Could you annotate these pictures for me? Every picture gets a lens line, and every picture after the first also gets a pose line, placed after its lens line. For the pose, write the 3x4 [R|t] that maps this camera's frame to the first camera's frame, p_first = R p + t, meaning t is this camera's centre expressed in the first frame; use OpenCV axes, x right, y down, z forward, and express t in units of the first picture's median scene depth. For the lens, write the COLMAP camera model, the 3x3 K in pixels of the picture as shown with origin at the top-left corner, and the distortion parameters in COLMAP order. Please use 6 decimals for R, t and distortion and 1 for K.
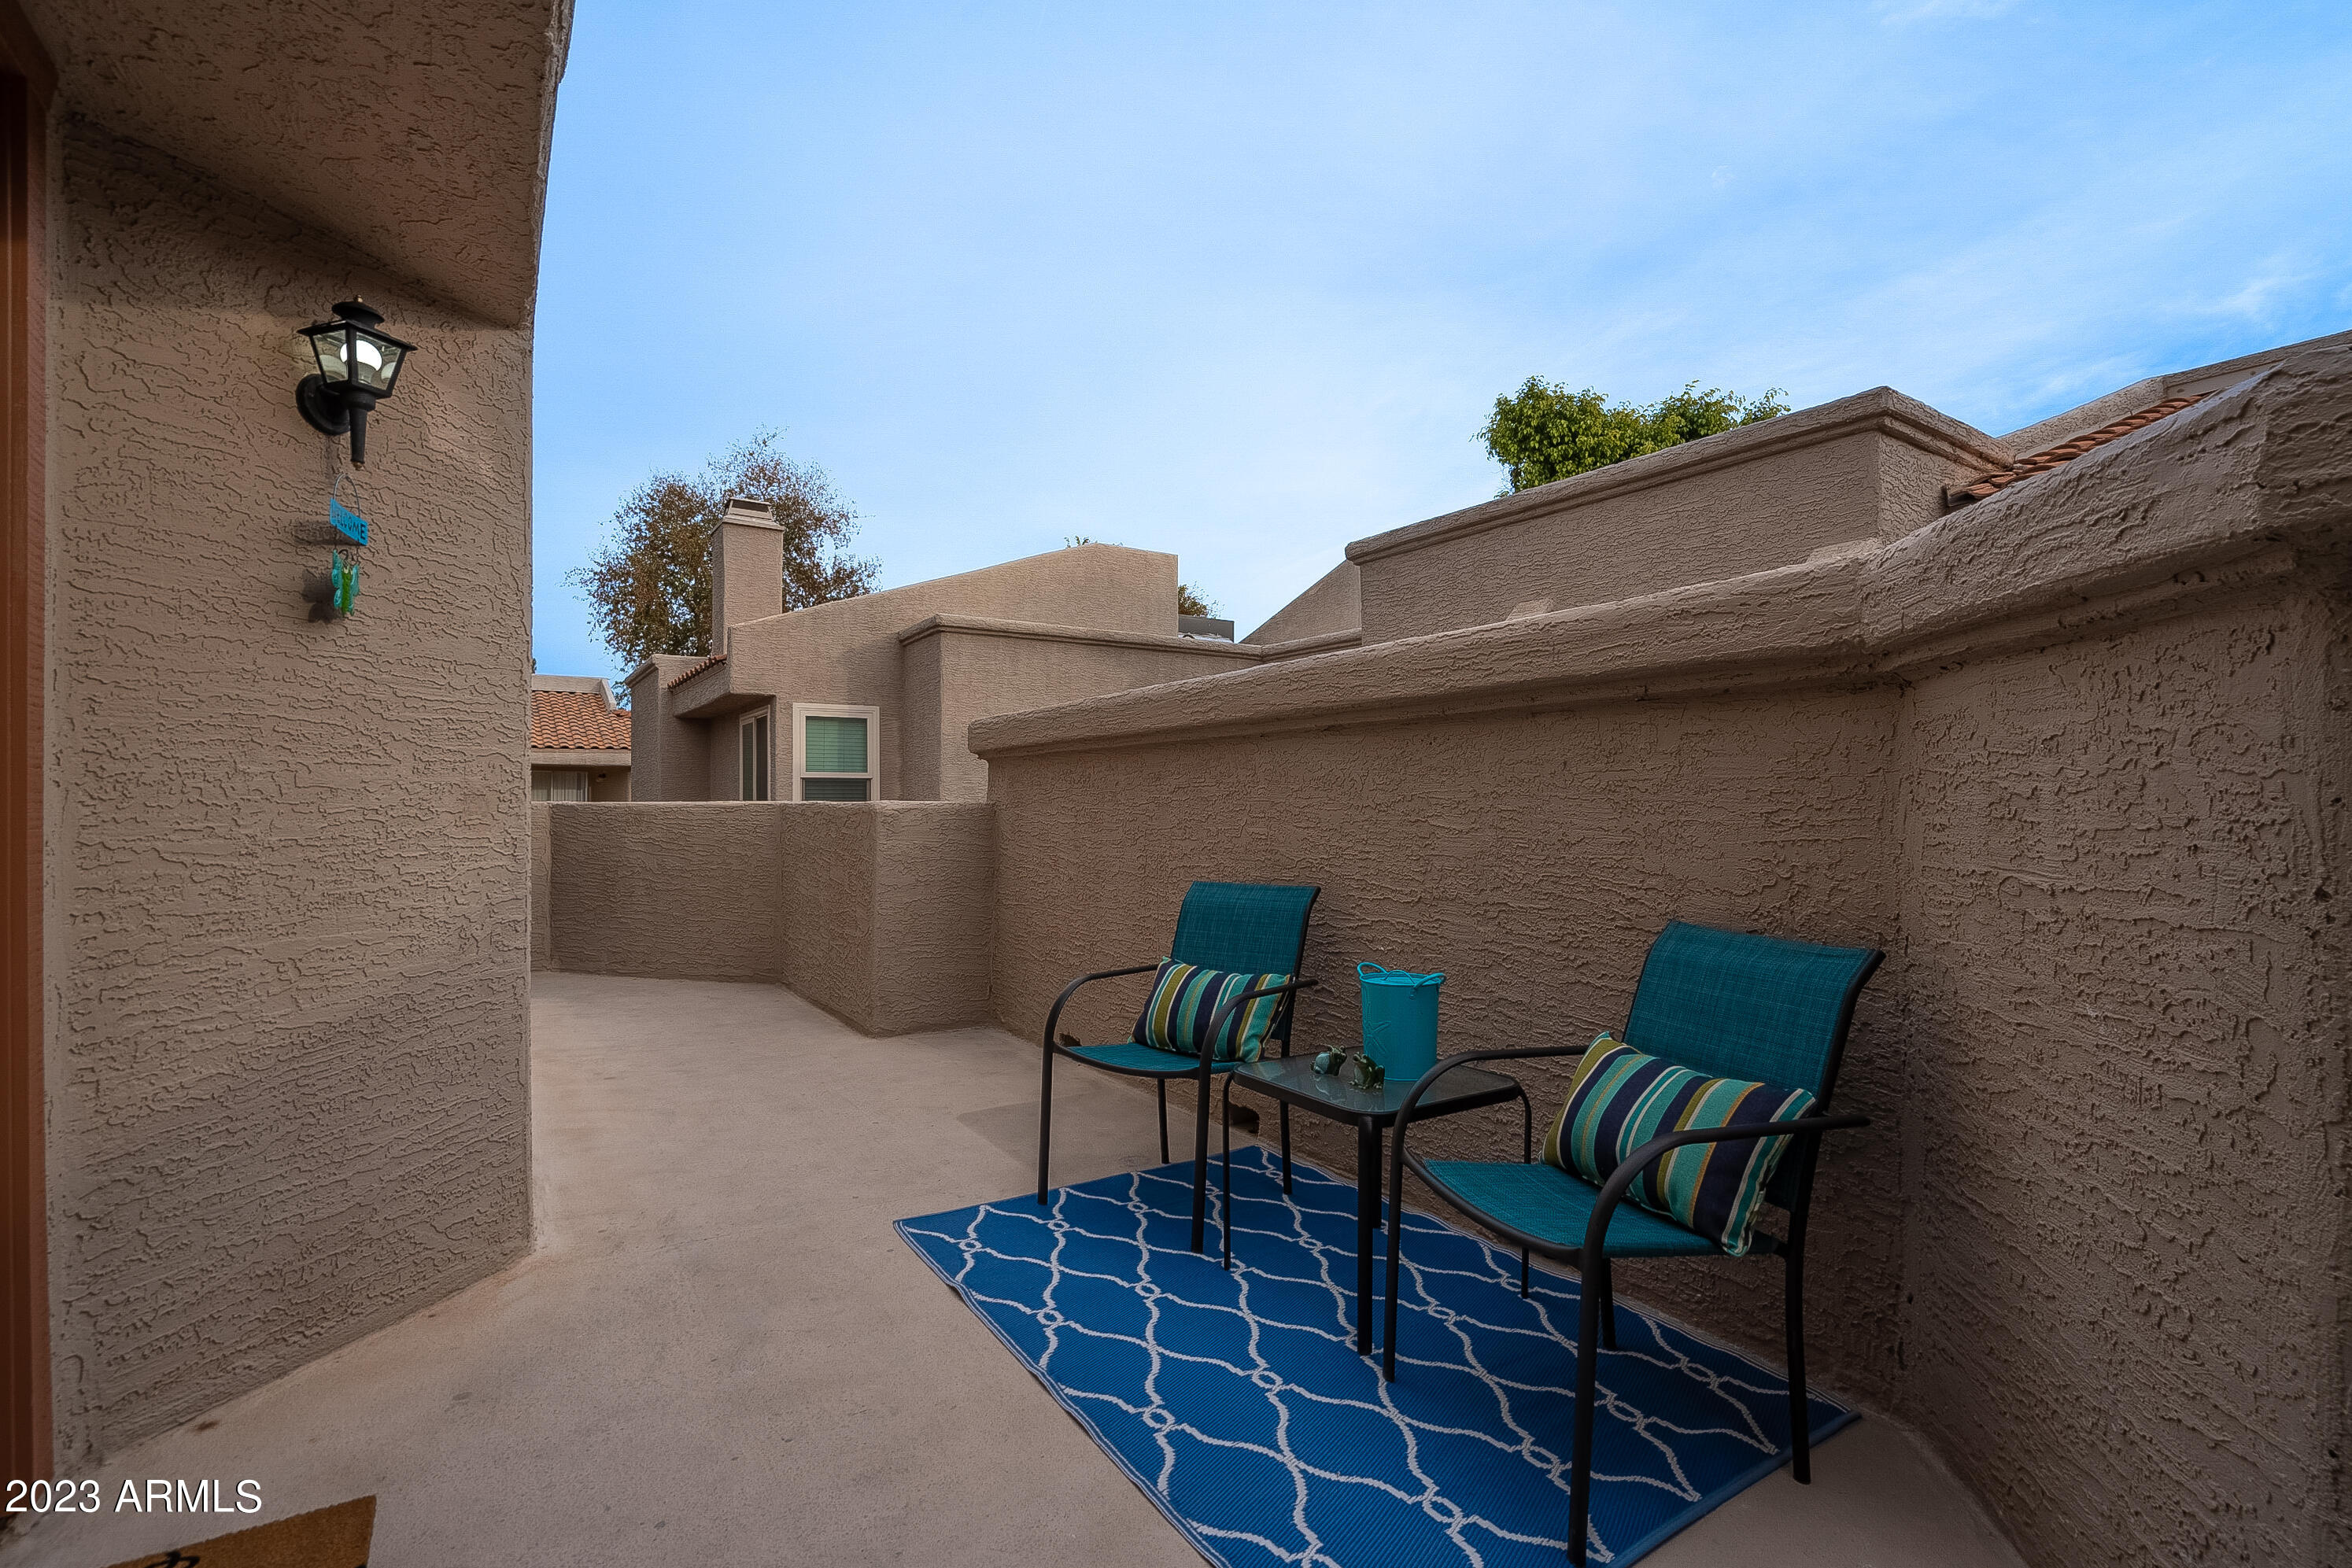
lens RADIAL K [[1068.5, 0, 1176.4], [0, 1068.5, 790.9], [0, 0, 1]] dist [-0.006999, 0.003001]
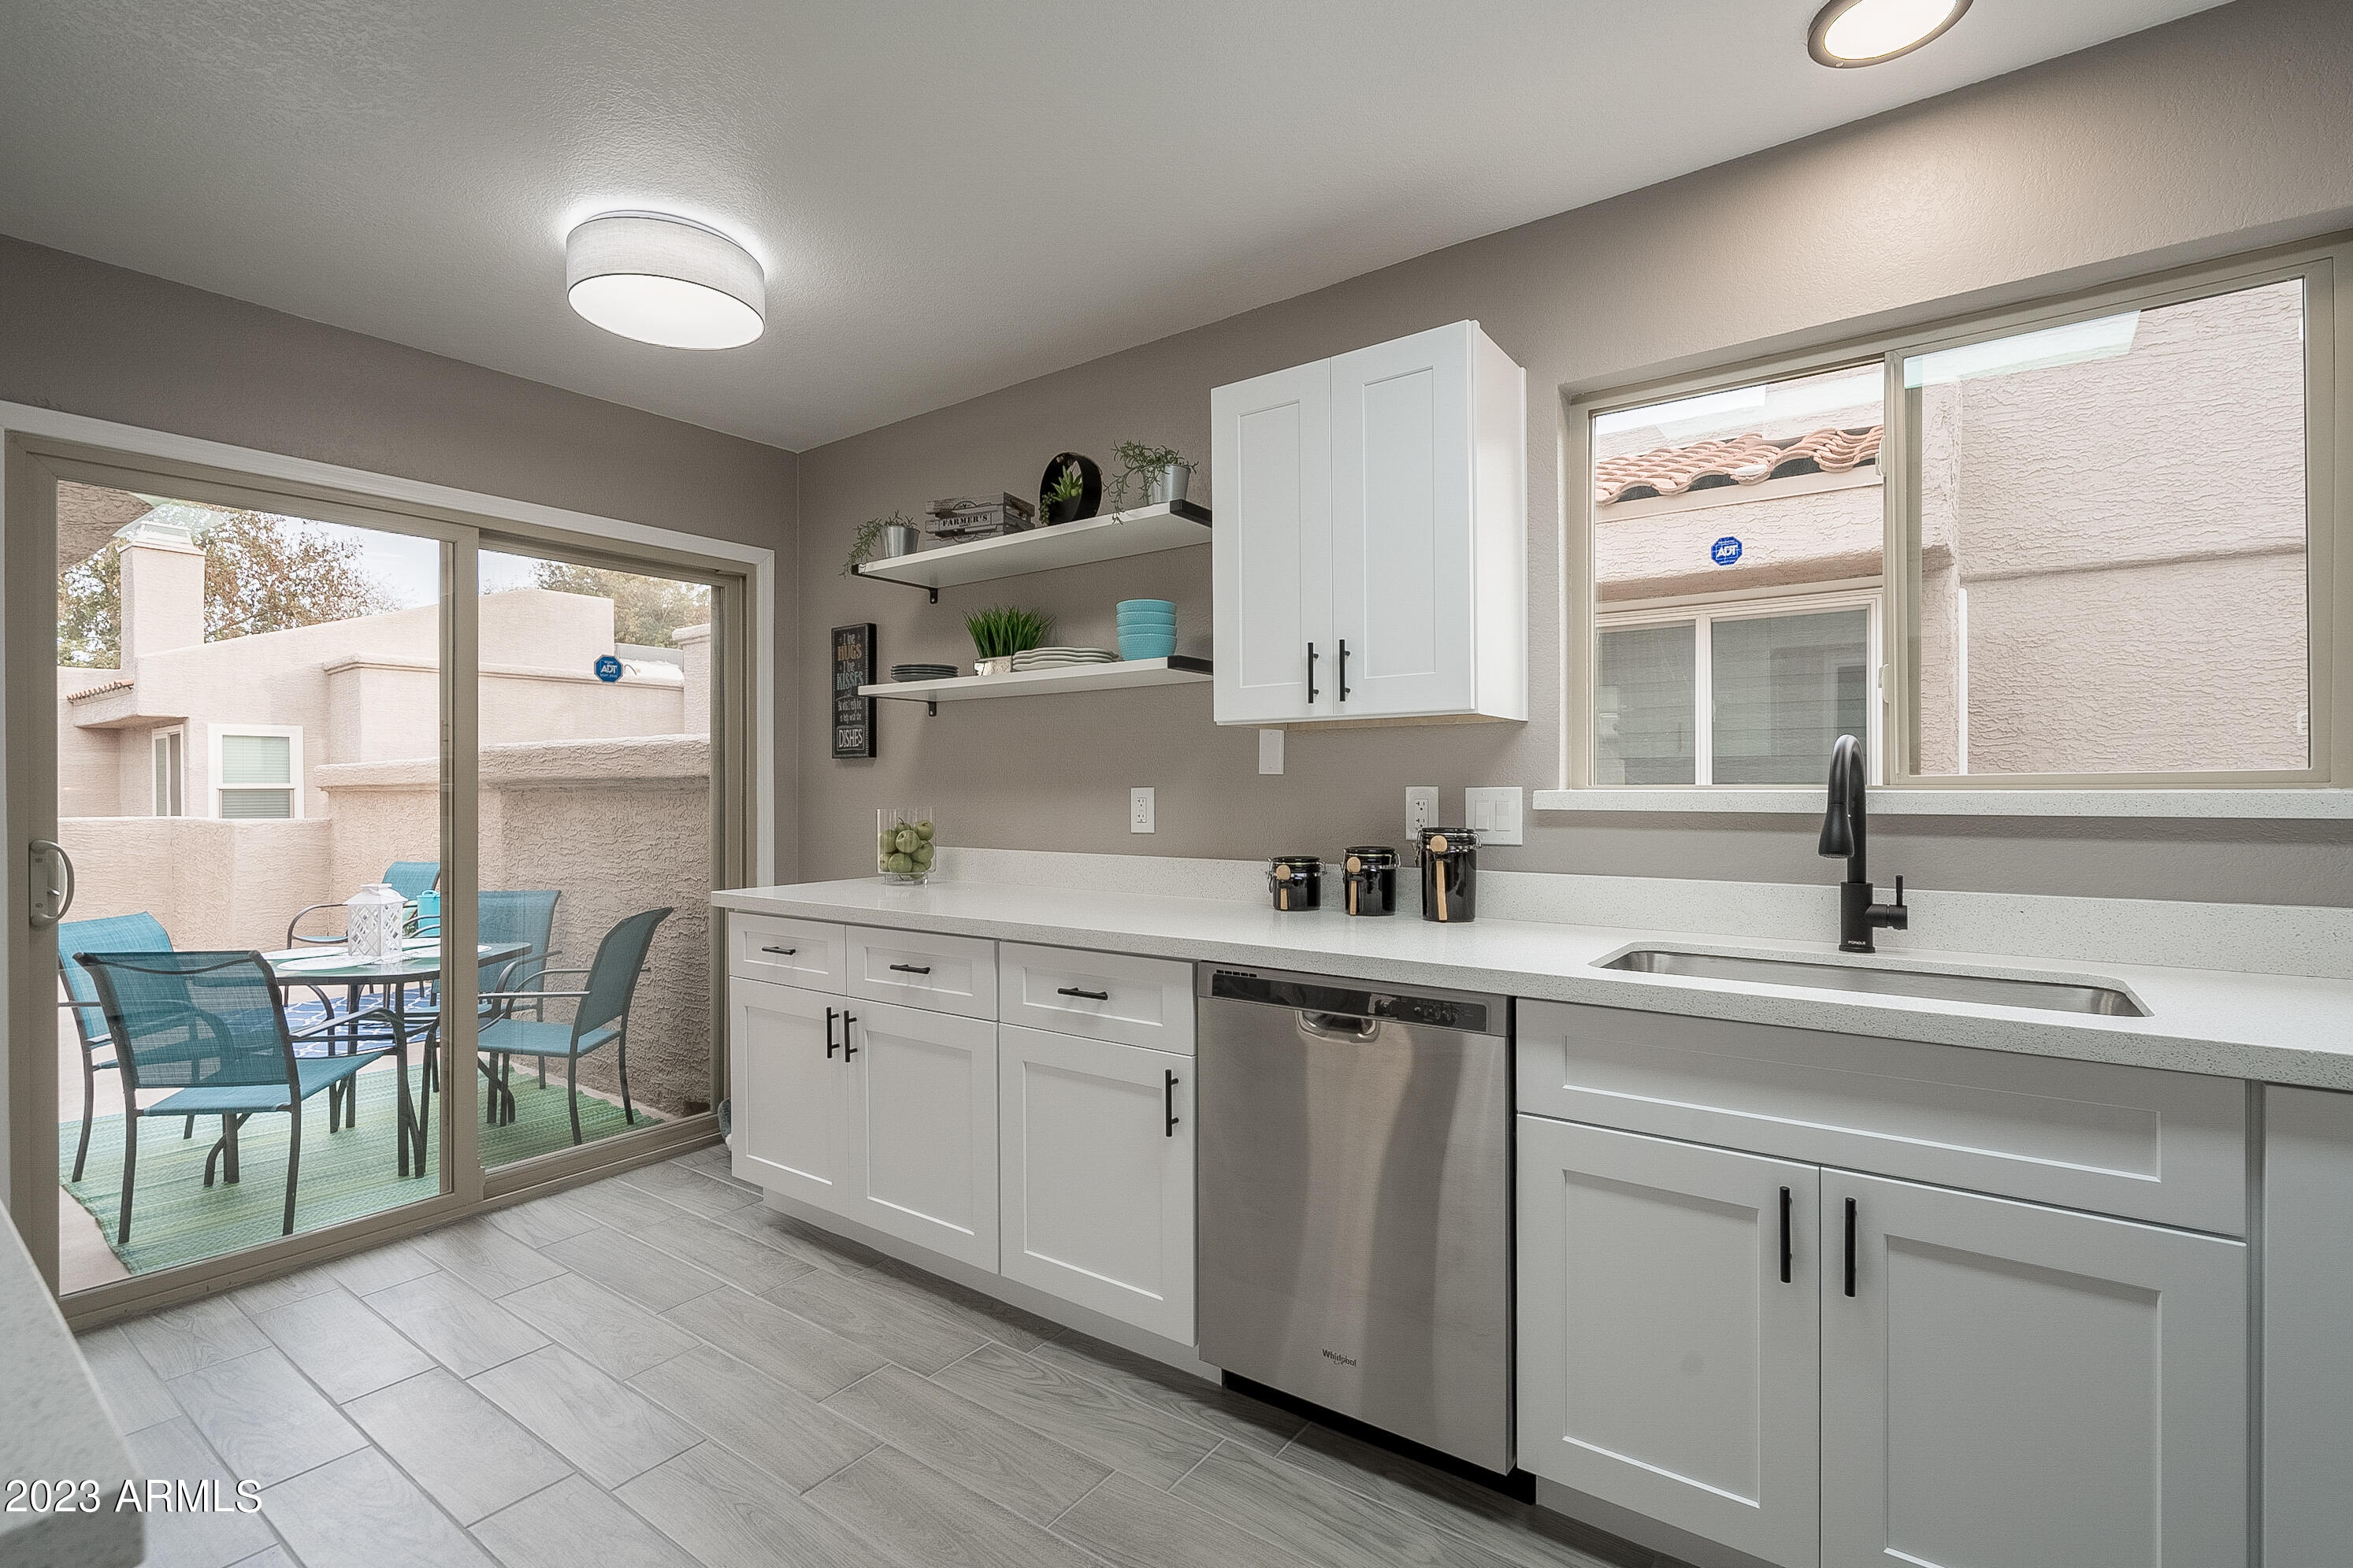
lens RADIAL K [[1068.9, 0, 1174.1], [0, 1068.9, 784.4], [0, 0, 1]] dist [-0.006999, 0.003001]
pose [[0.936045, 0.000042, 0.351879, 0.217745], [-0.001755, 0.999988, 0.004549, -0.023922], [-0.351875, -0.004875, 0.936034, -0.454714]]
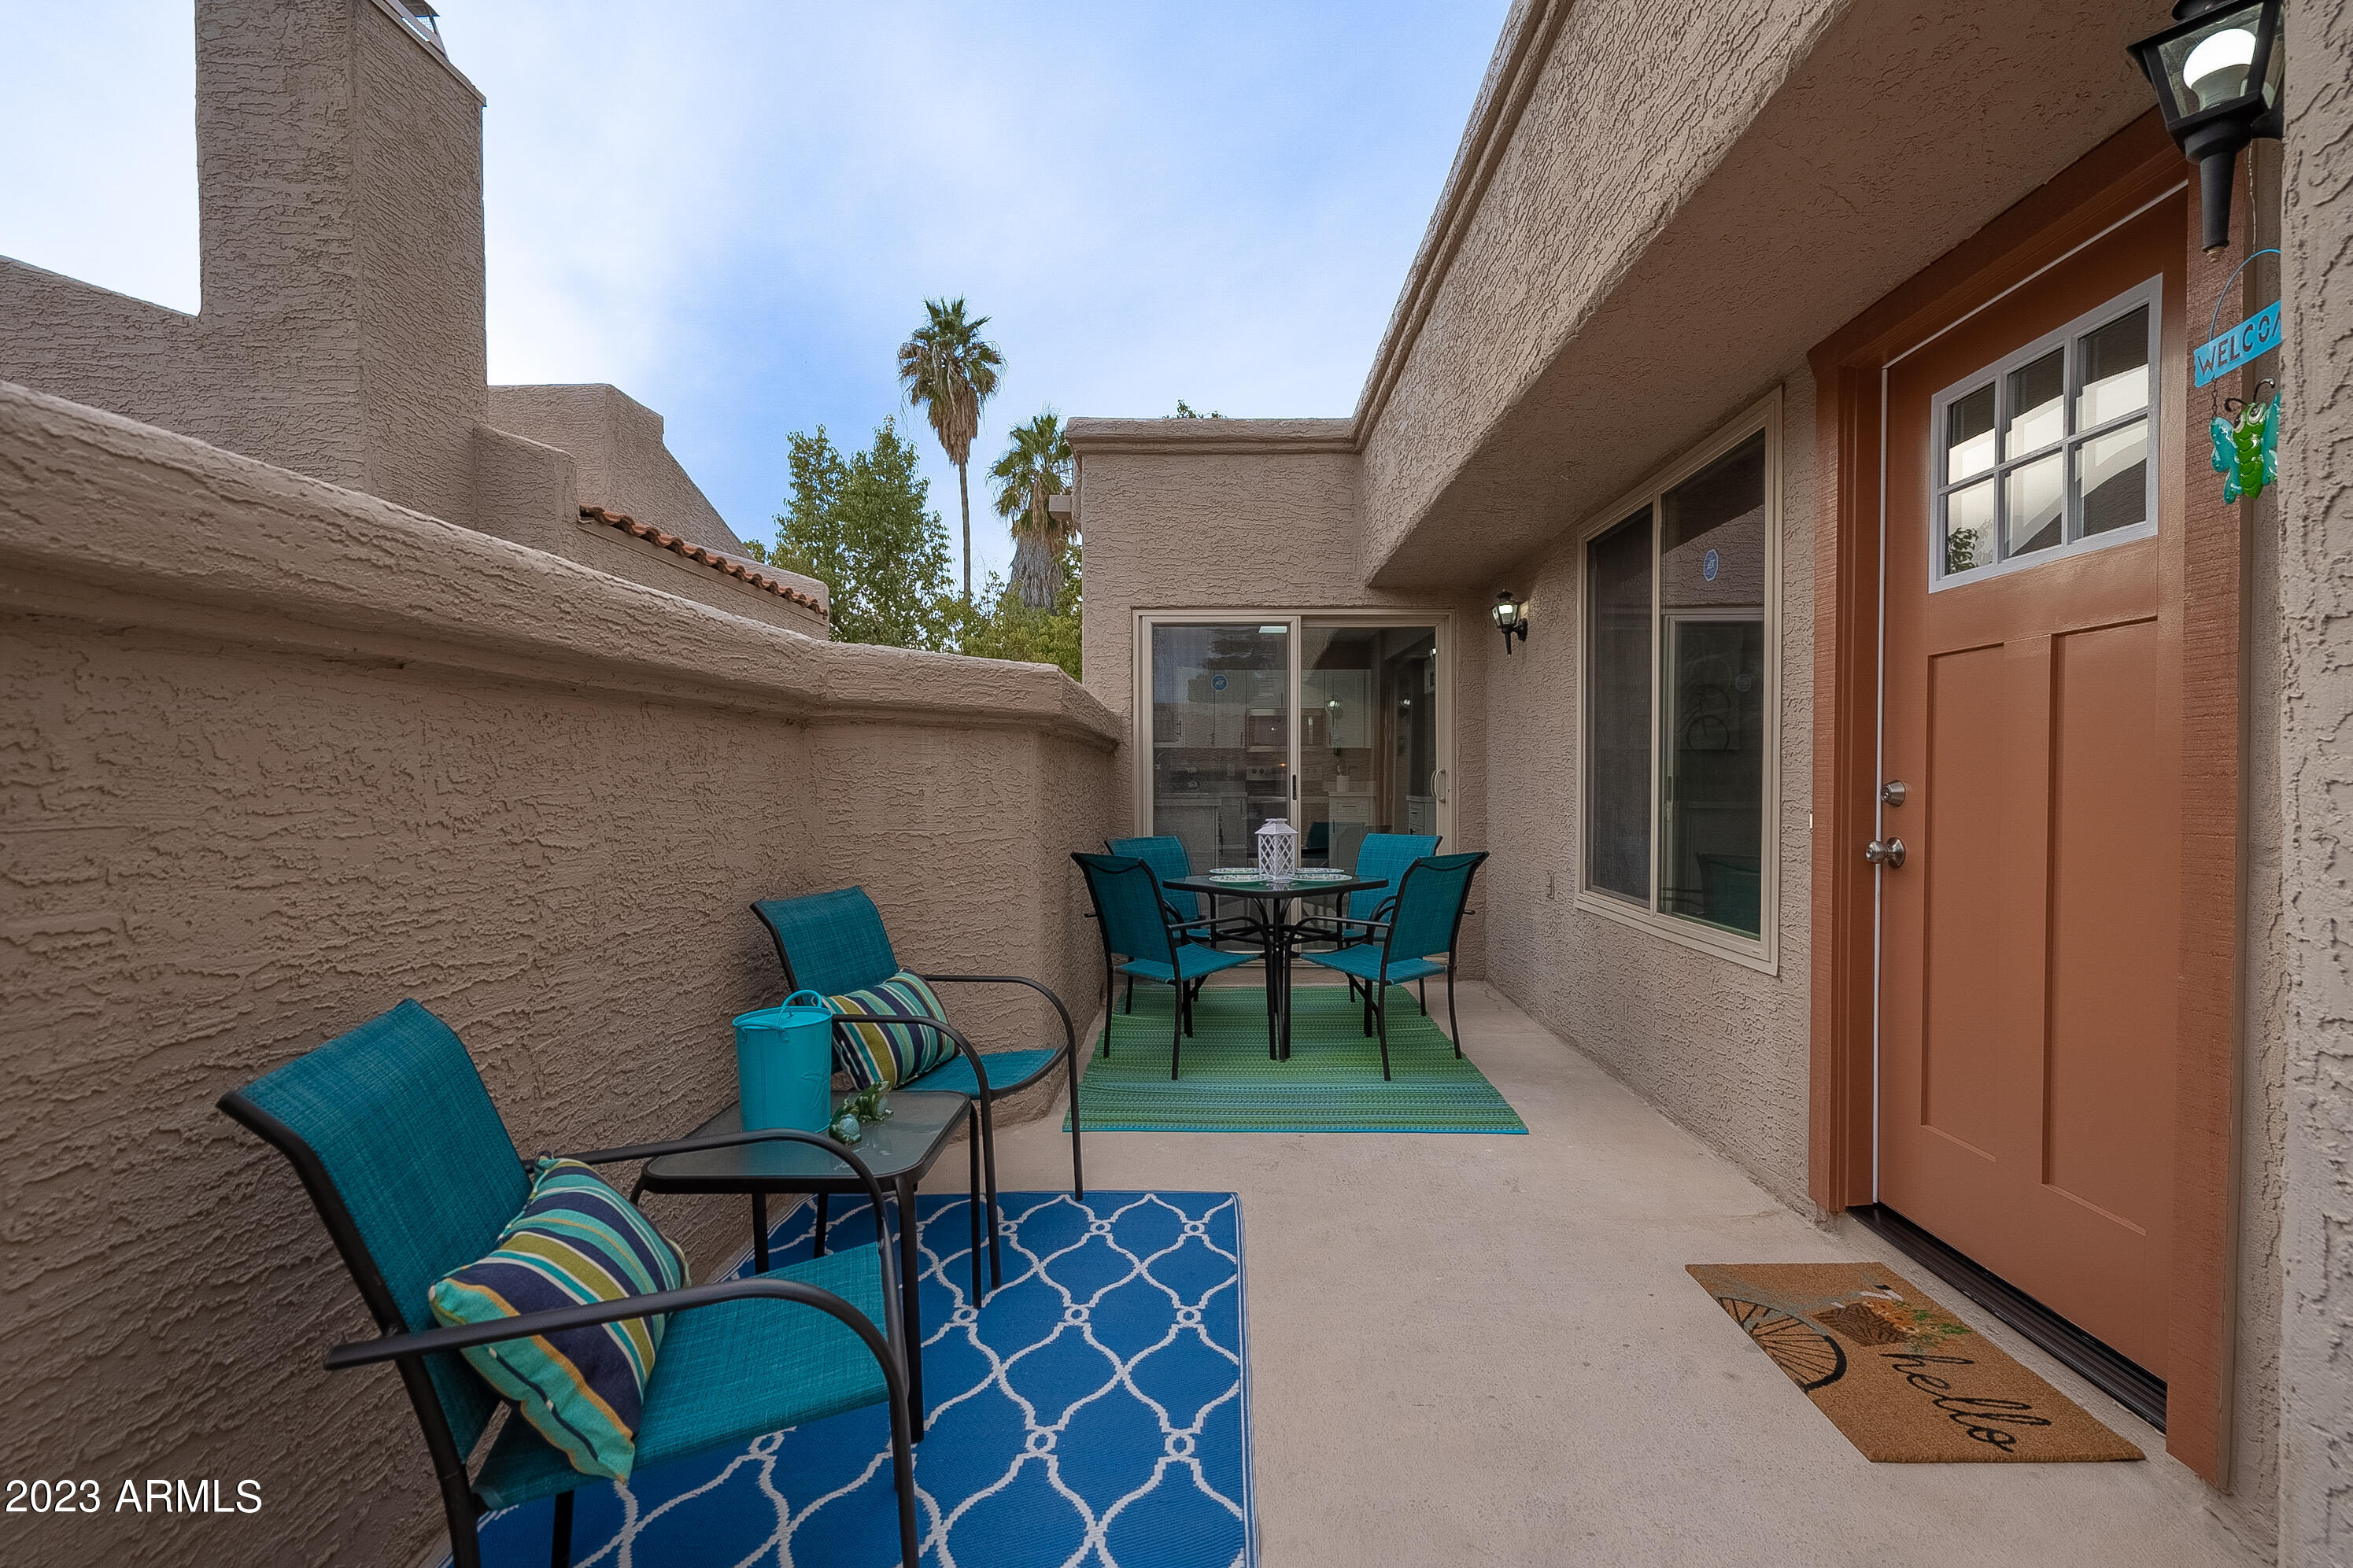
lens RADIAL K [[1068.9, 0, 1176.4], [0, 1068.9, 792.5], [0, 0, 1]] dist [-0.006999, 0.003001]
pose [[-0.819037, -0.001443, 0.573738, -0.203845], [0.001275, 0.999990, 0.004335, -0.001496], [-0.573739, 0.004282, -0.819027, 0.585017]]
